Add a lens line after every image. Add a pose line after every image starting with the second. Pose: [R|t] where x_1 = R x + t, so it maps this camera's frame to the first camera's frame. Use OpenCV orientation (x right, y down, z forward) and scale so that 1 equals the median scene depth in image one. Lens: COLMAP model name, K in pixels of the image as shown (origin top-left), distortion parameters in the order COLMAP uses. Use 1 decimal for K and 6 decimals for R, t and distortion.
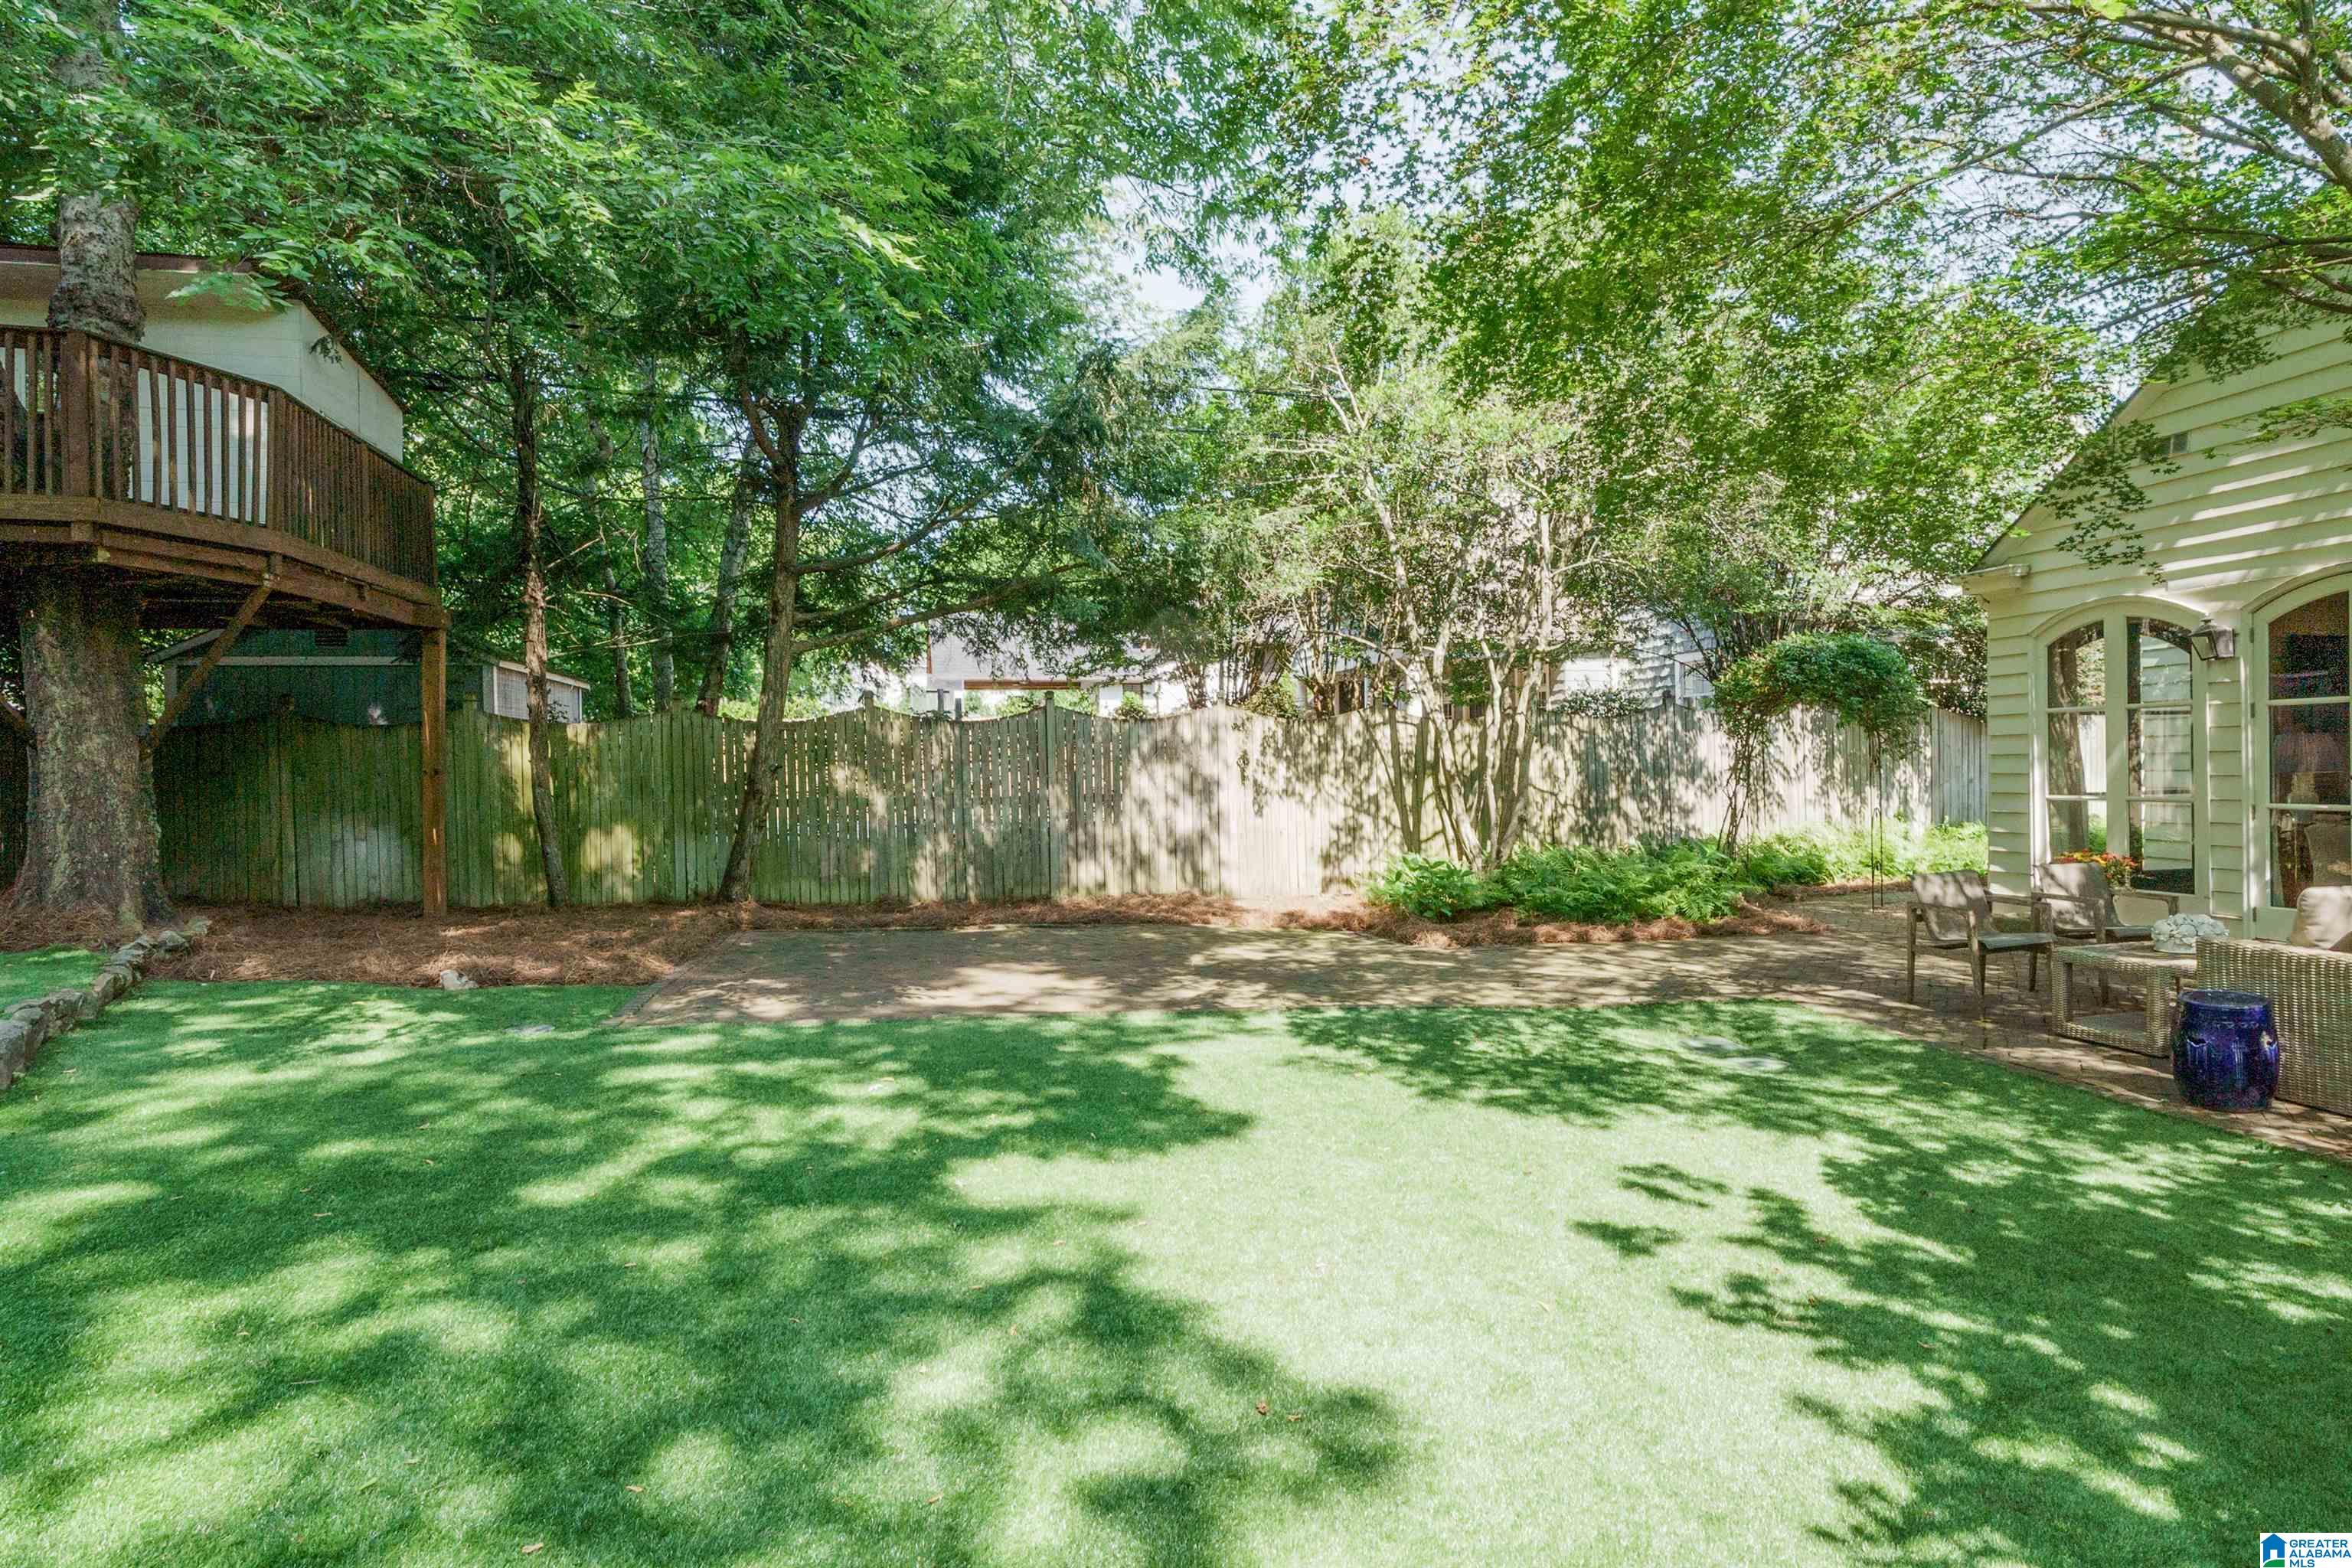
lens RADIAL K [[1247.0, 0, 1178.3], [0, 1247.0, 724.7], [0, 0, 1]] dist [-0.003428, -0.001266]
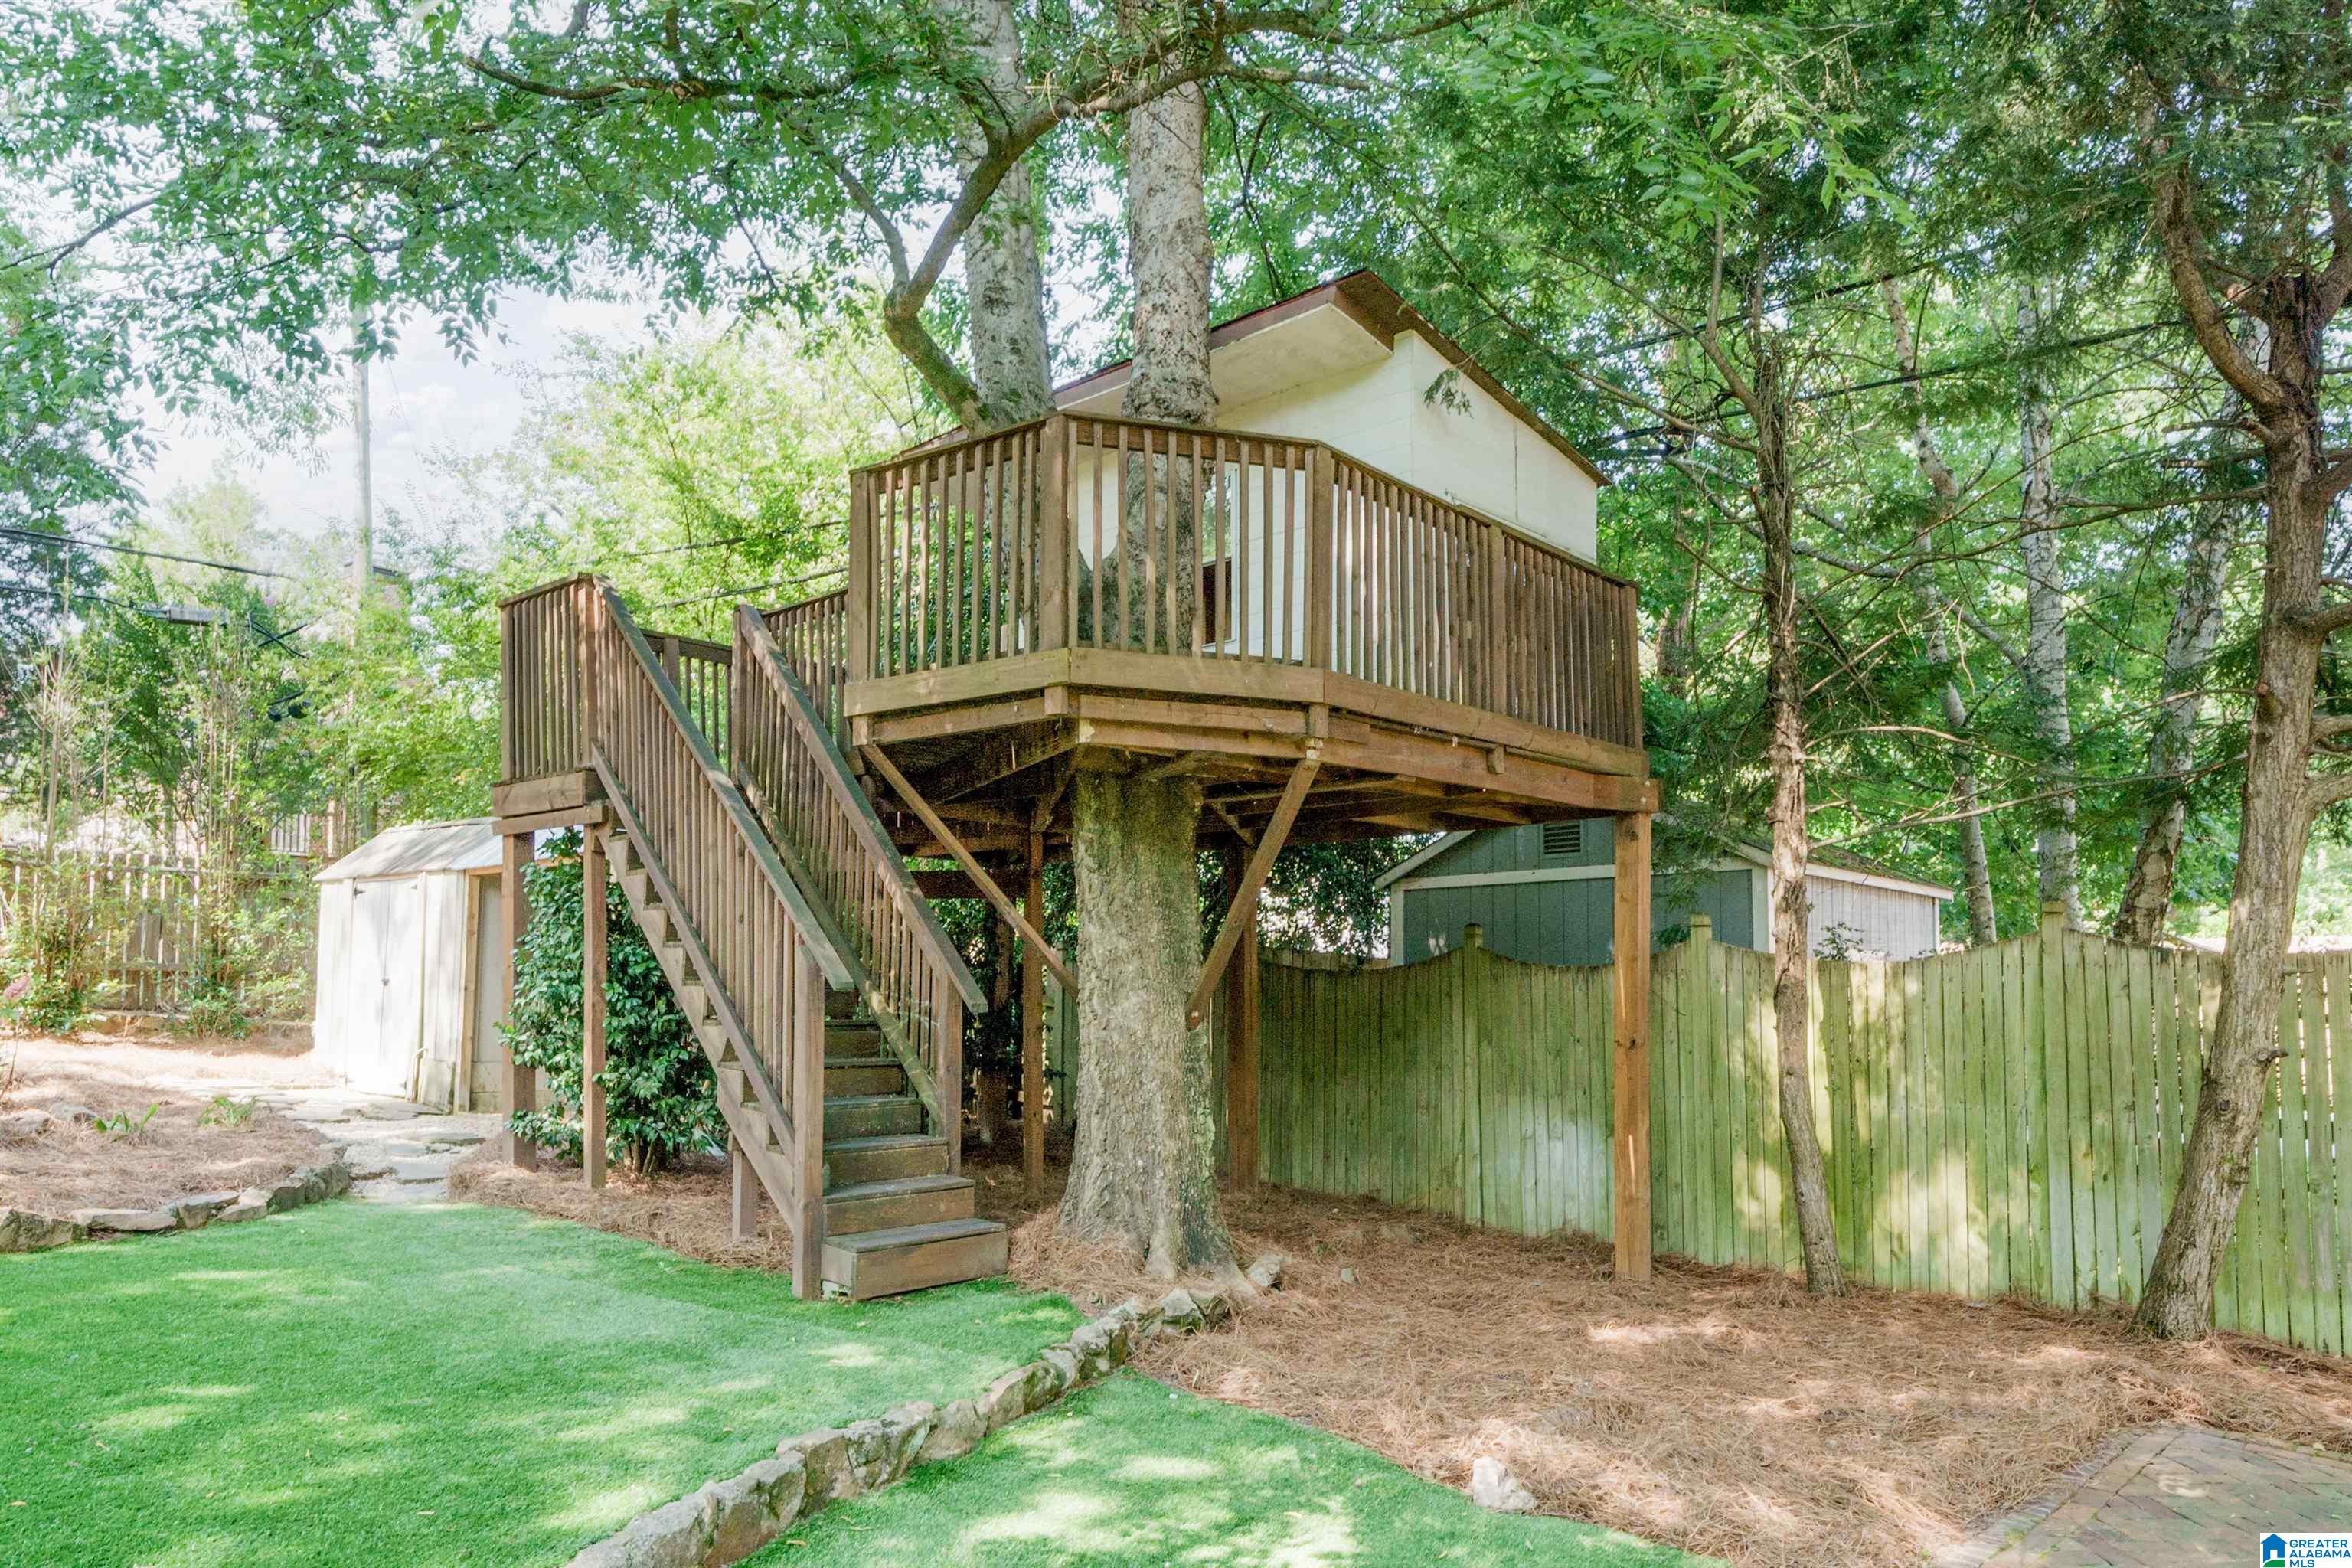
lens RADIAL K [[1570.9, 0, 1171.9], [0, 1570.9, 943.6], [0, 0, 1]] dist [-0.002762, -0.001428]
pose [[0.579699, -0.014582, -0.814700, -0.125170], [0.014606, 0.999865, -0.007504, -0.012111], [0.814700, -0.007549, 0.579834, 0.488159]]
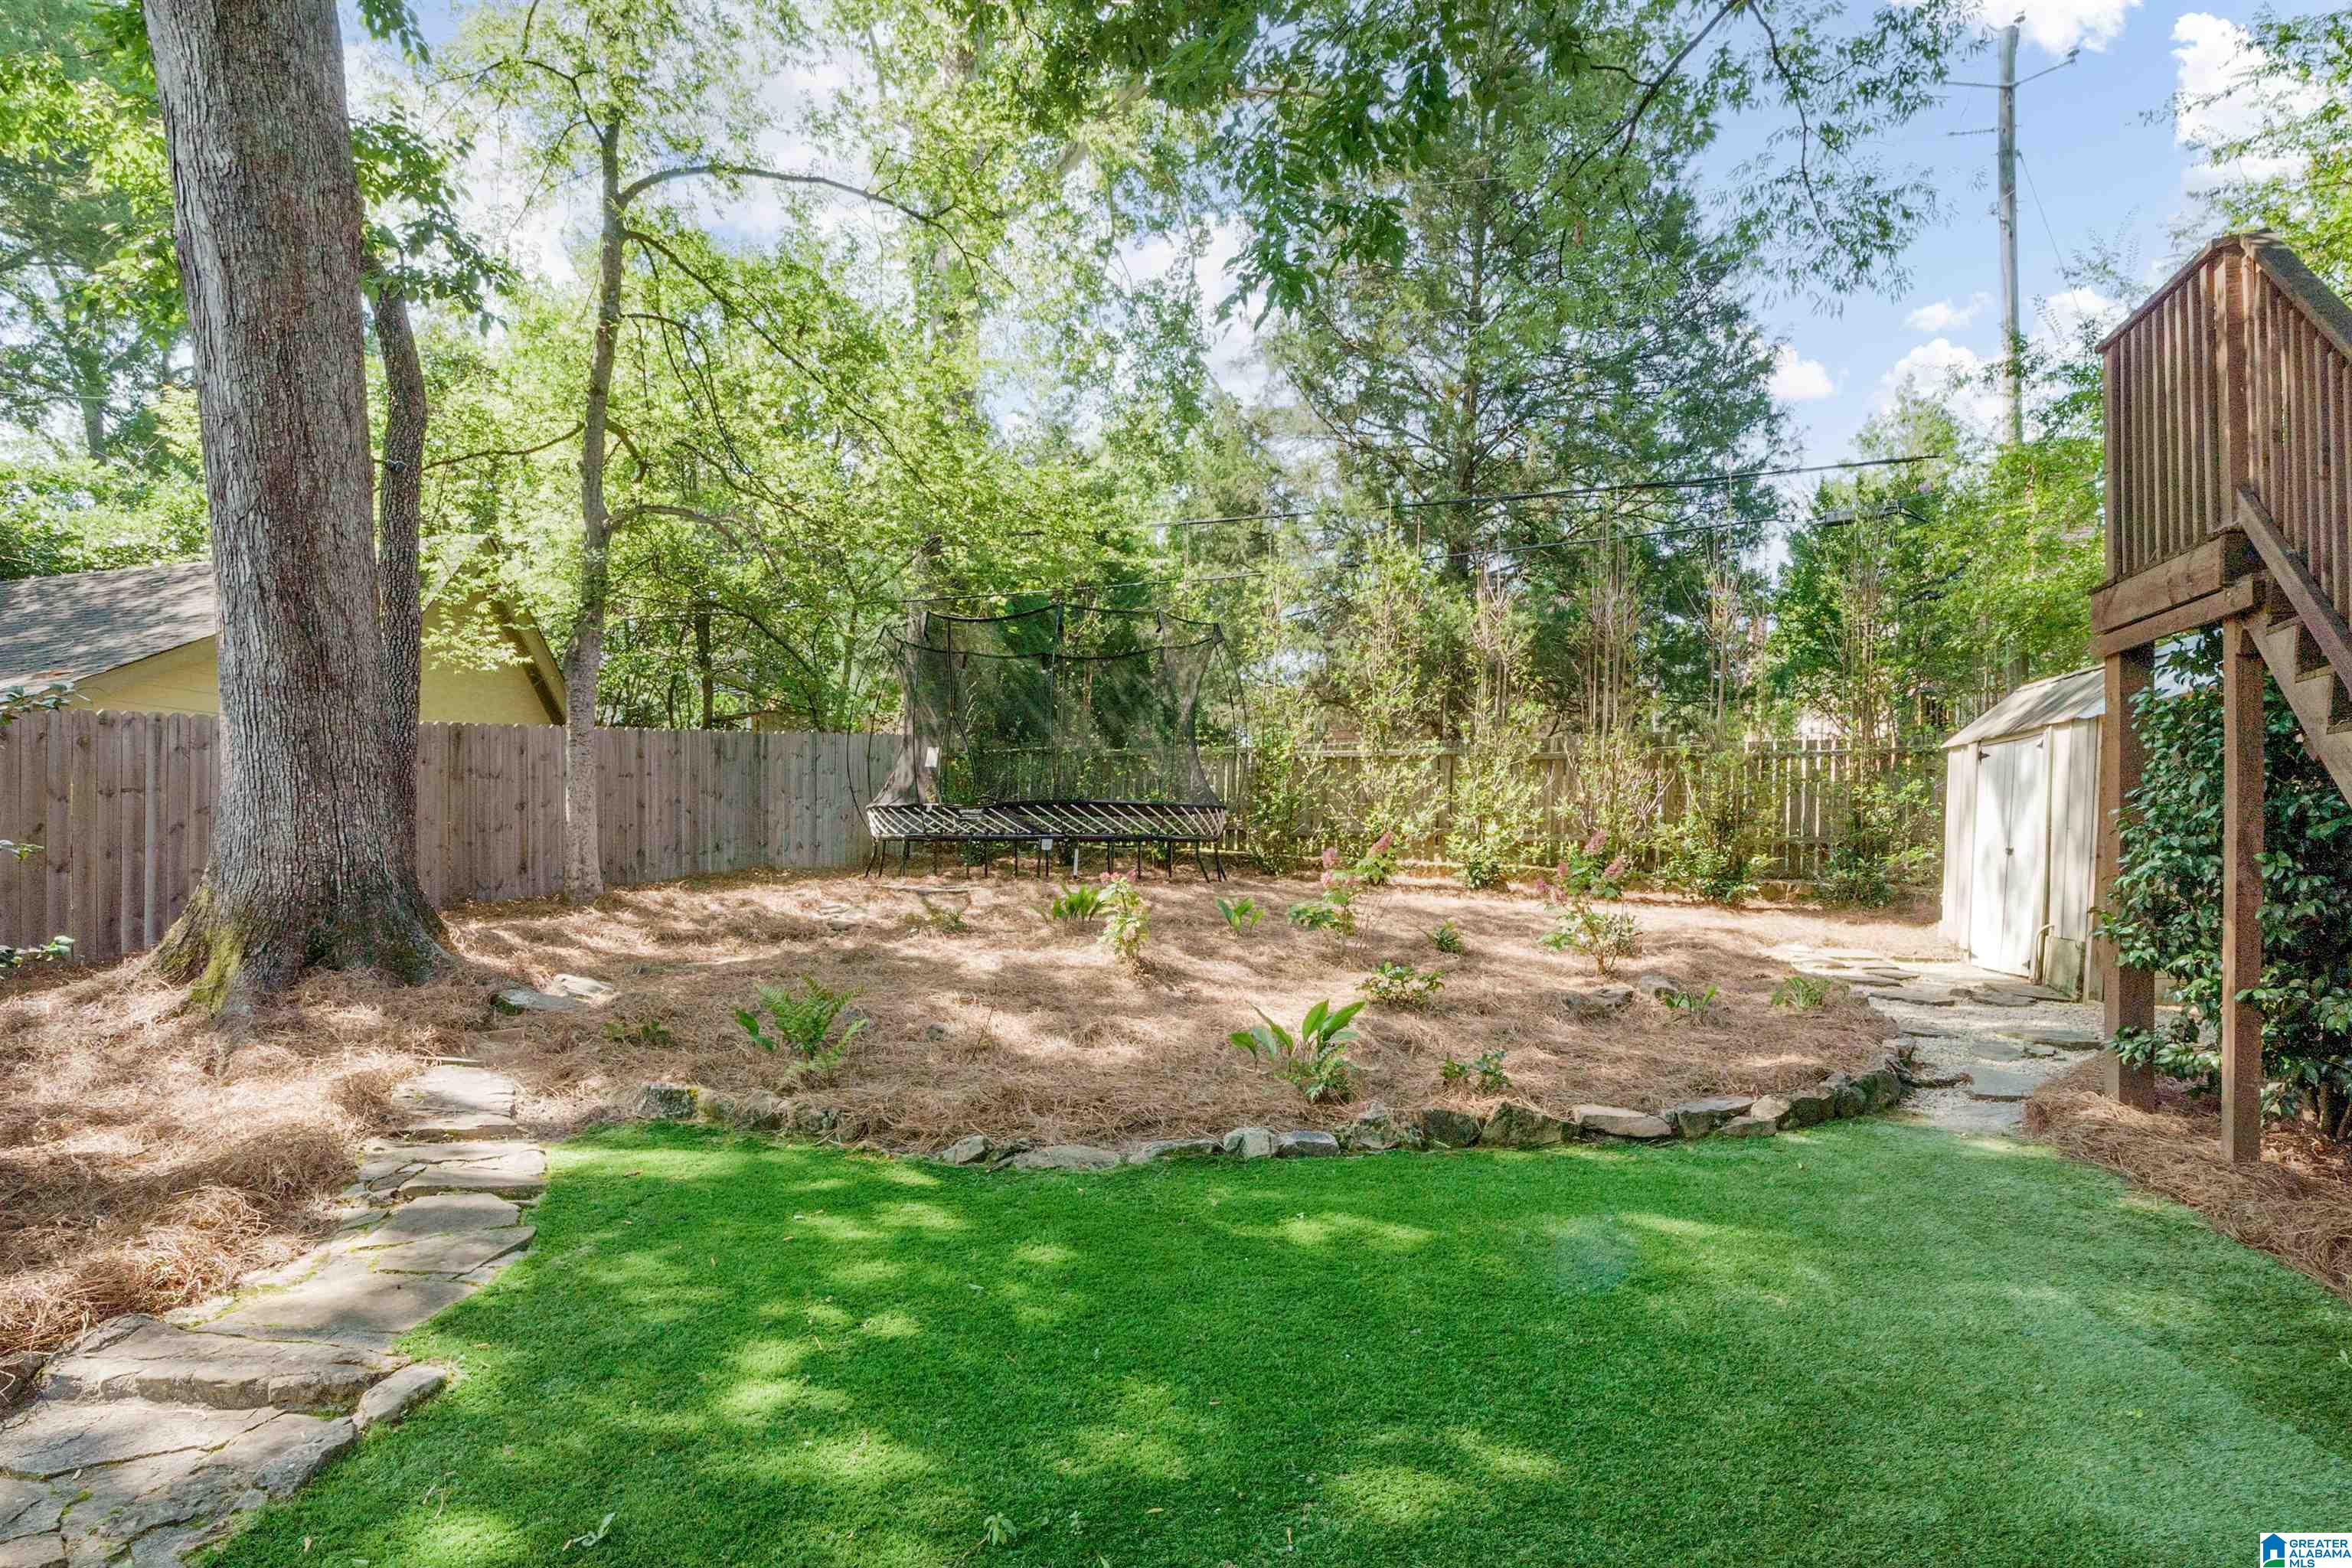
lens RADIAL K [[1300.2, 0, 1173.5], [0, 1300.2, 928.2], [0, 0, 1]] dist [-0.003754, -0.000887]
pose [[-0.447517, 0.059533, -0.892292, -0.491214], [0.049571, 0.997899, 0.041718, -0.013735], [0.892900, -0.025562, -0.449528, 0.622576]]
